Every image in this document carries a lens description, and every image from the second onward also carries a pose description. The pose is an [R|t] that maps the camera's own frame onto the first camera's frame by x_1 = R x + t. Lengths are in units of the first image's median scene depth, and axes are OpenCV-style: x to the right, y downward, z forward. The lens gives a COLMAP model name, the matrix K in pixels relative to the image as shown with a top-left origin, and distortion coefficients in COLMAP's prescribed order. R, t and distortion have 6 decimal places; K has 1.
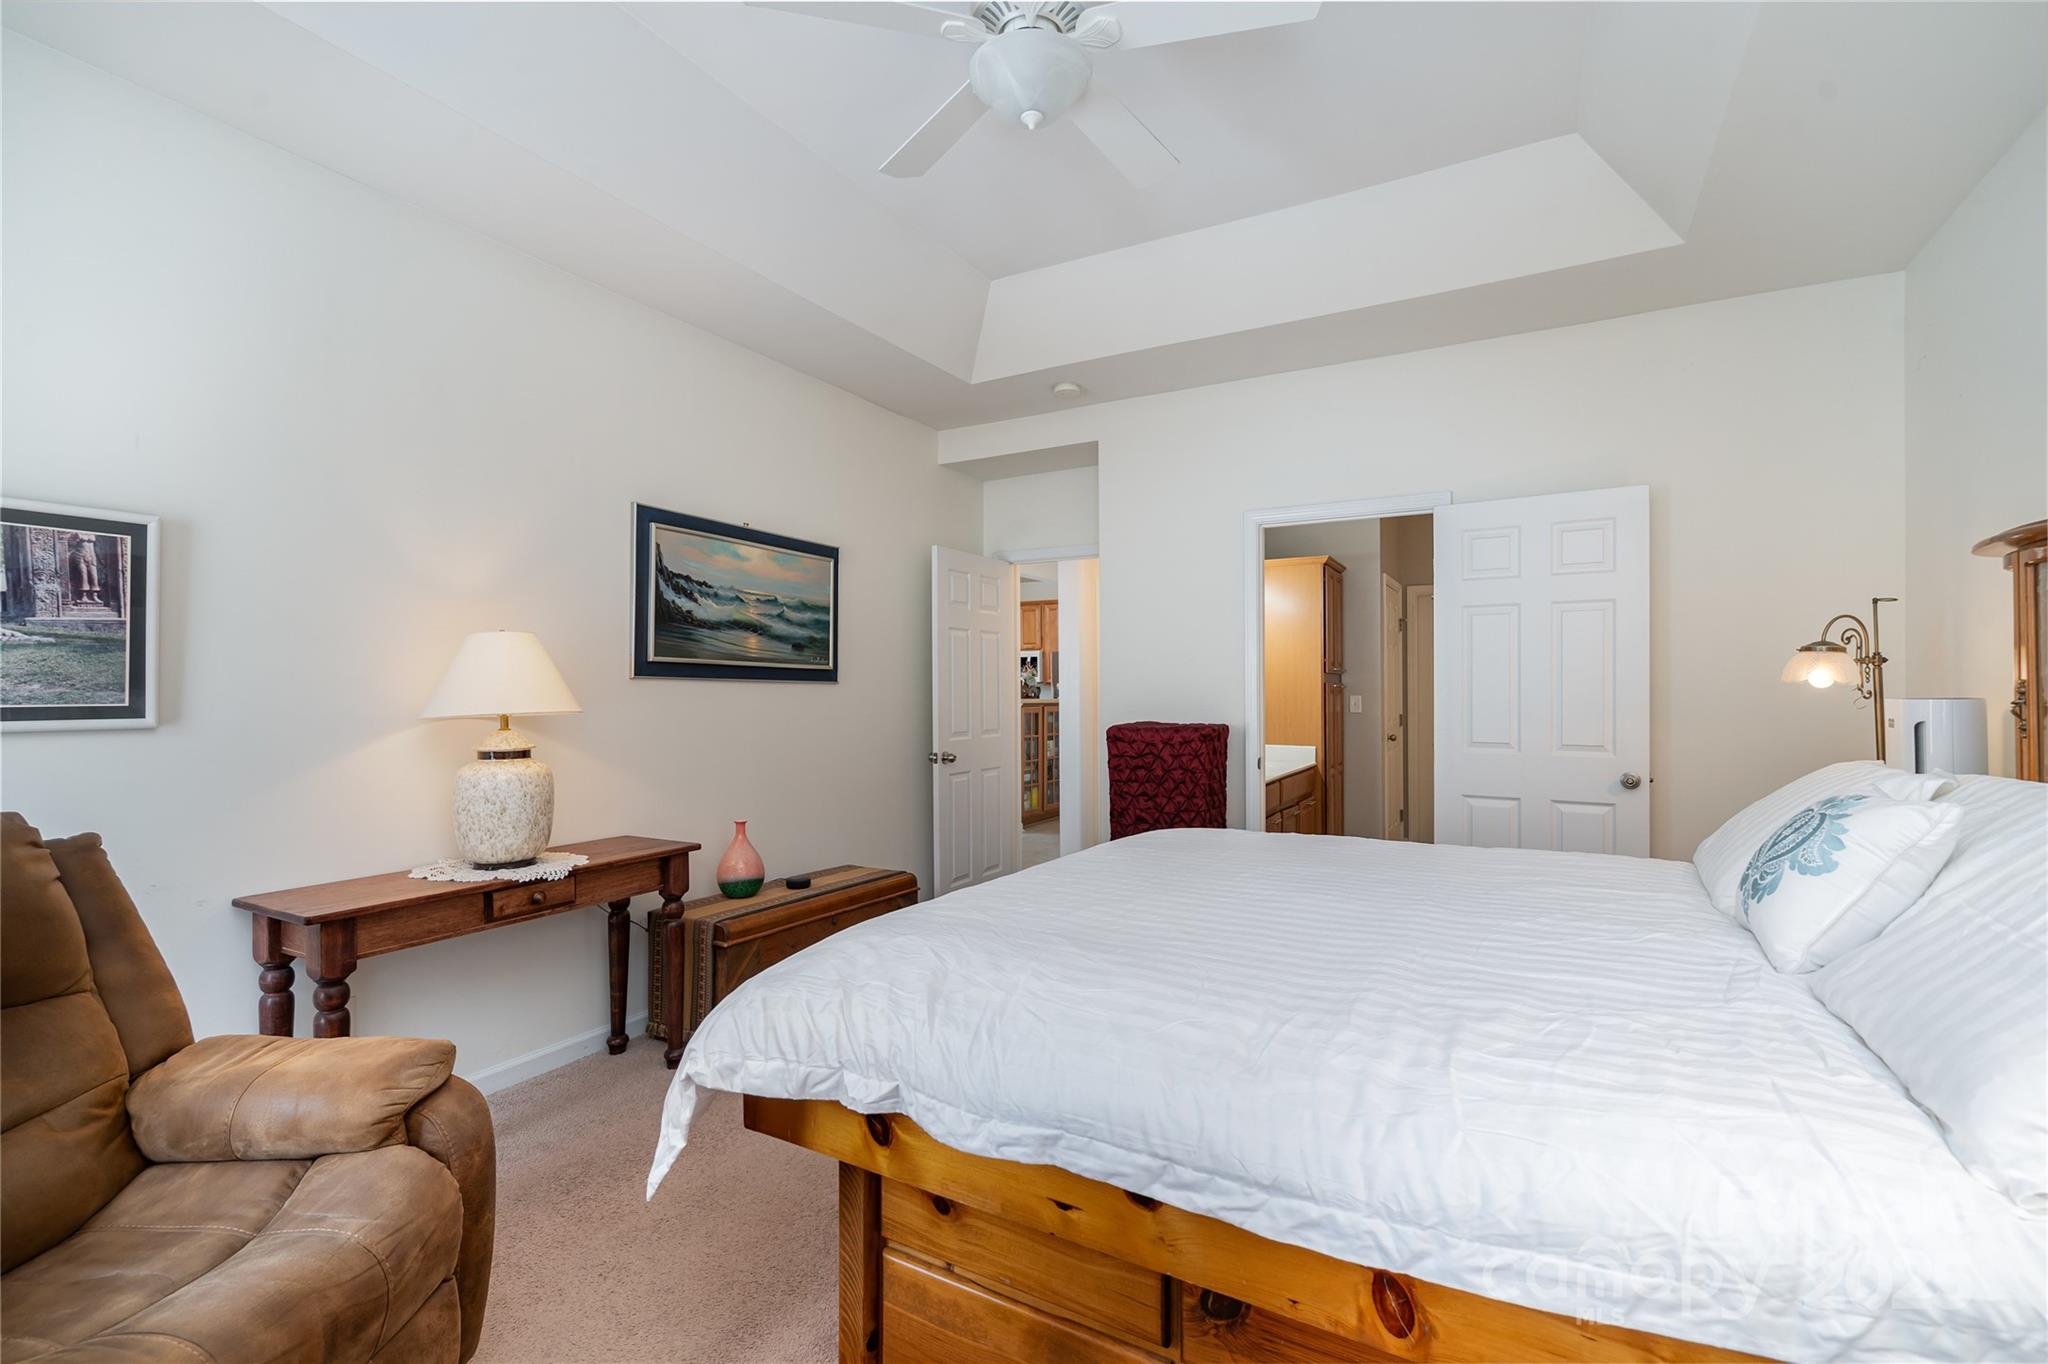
lens RADIAL K [[929.8, 0, 1020.6], [0, 929.8, 680.0], [0, 0, 1]] dist [-0.004299, 0.000372]
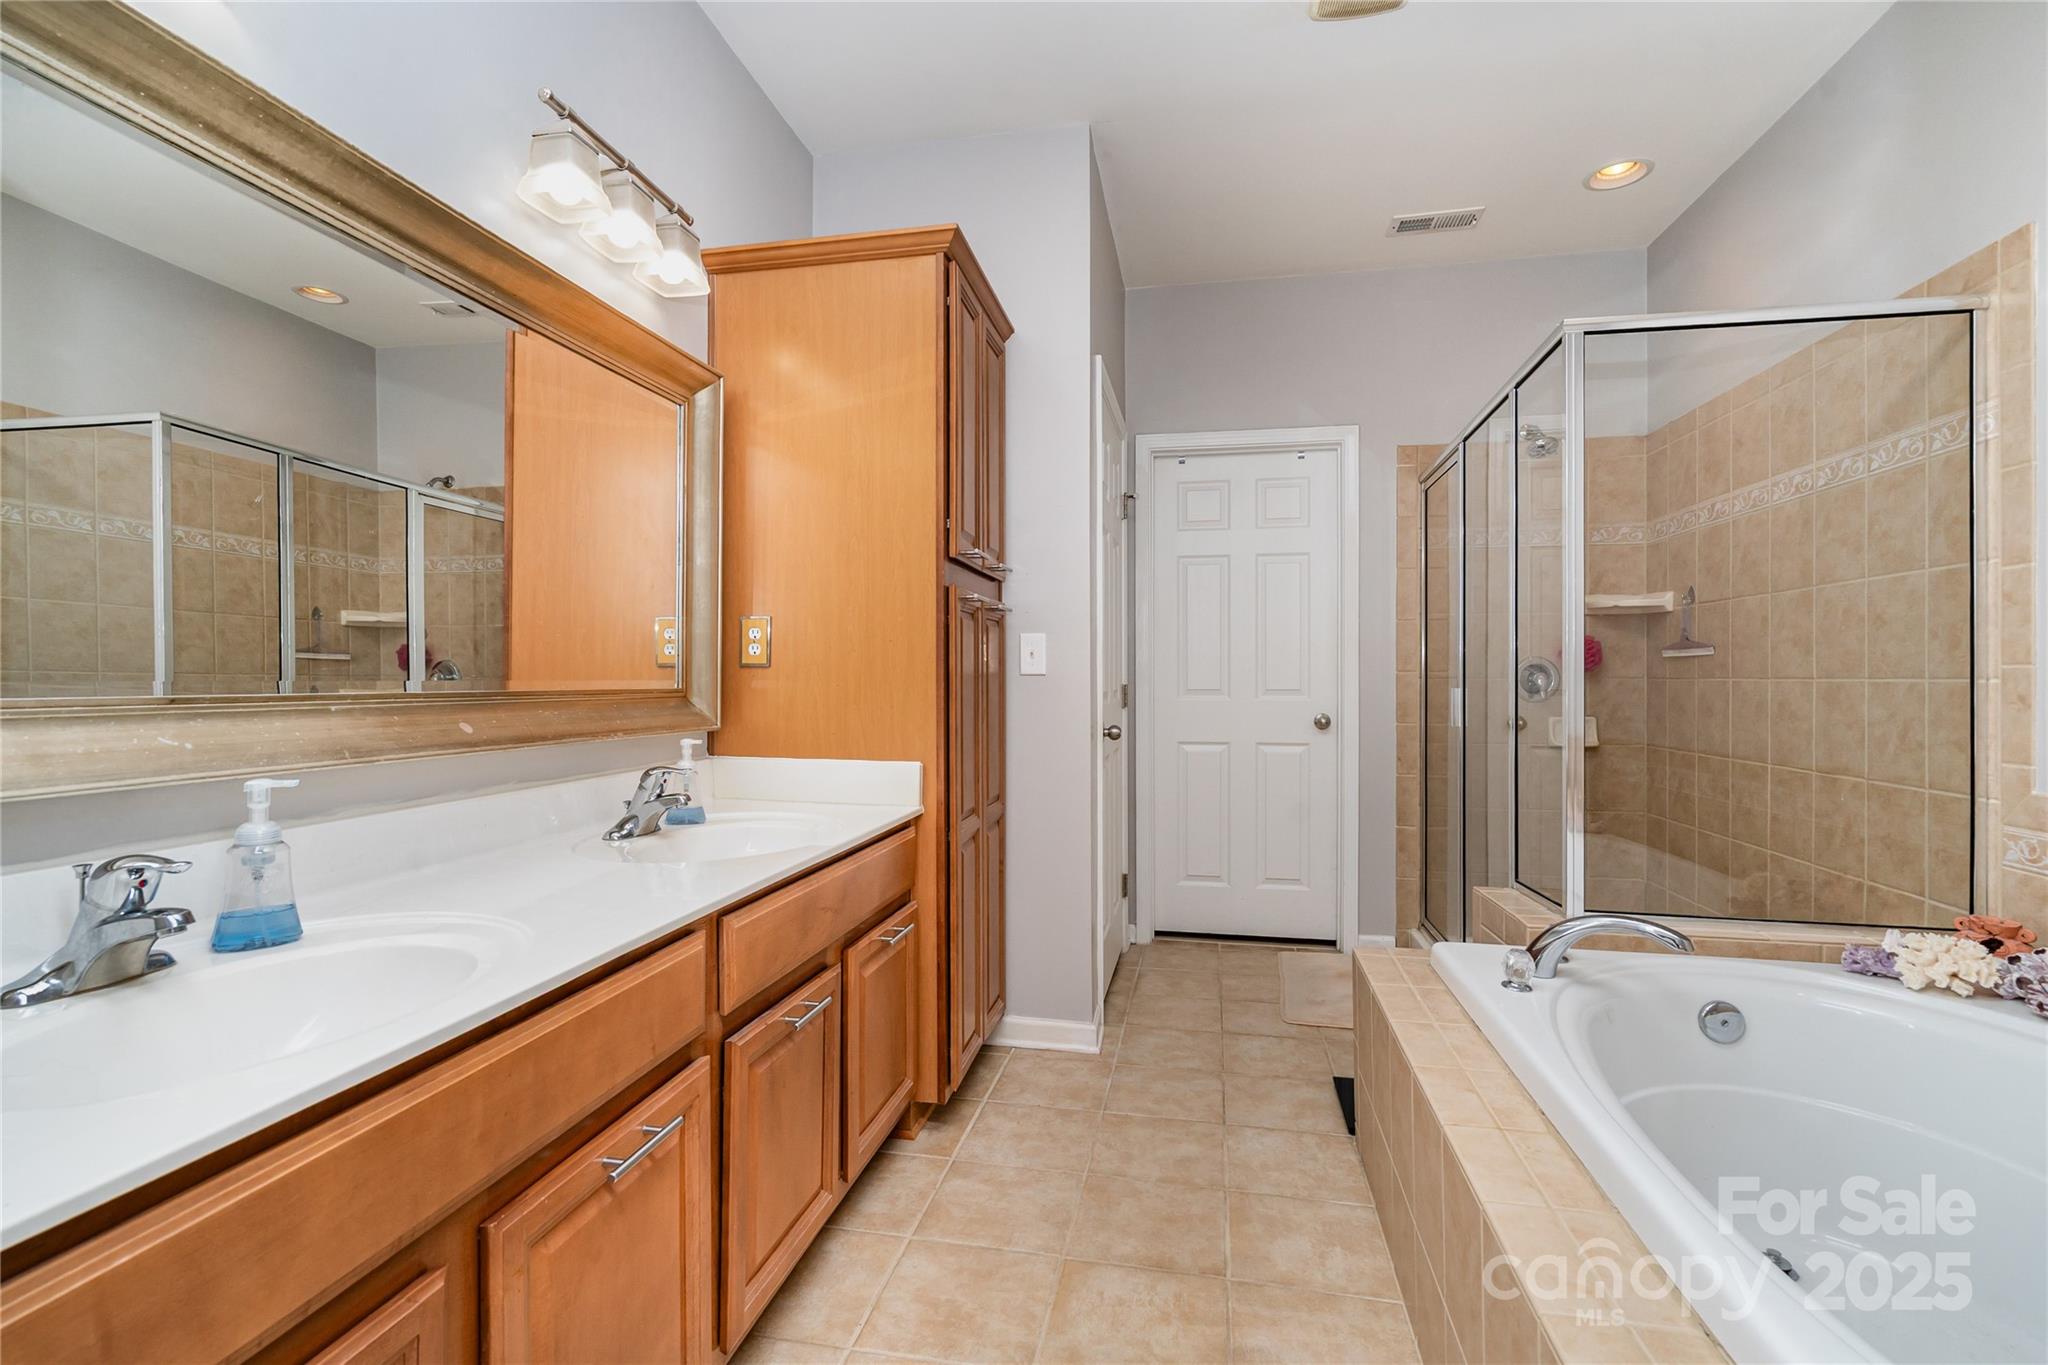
lens RADIAL K [[929.8, 0, 1024.3], [0, 929.8, 684.3], [0, 0, 1]] dist [-0.004299, 0.000372]
pose [[0.949747, 0.002066, 0.313011, 0.229658], [-0.005918, 0.999918, 0.011358, 0.035512], [-0.312962, -0.012640, 0.949682, 0.613128]]
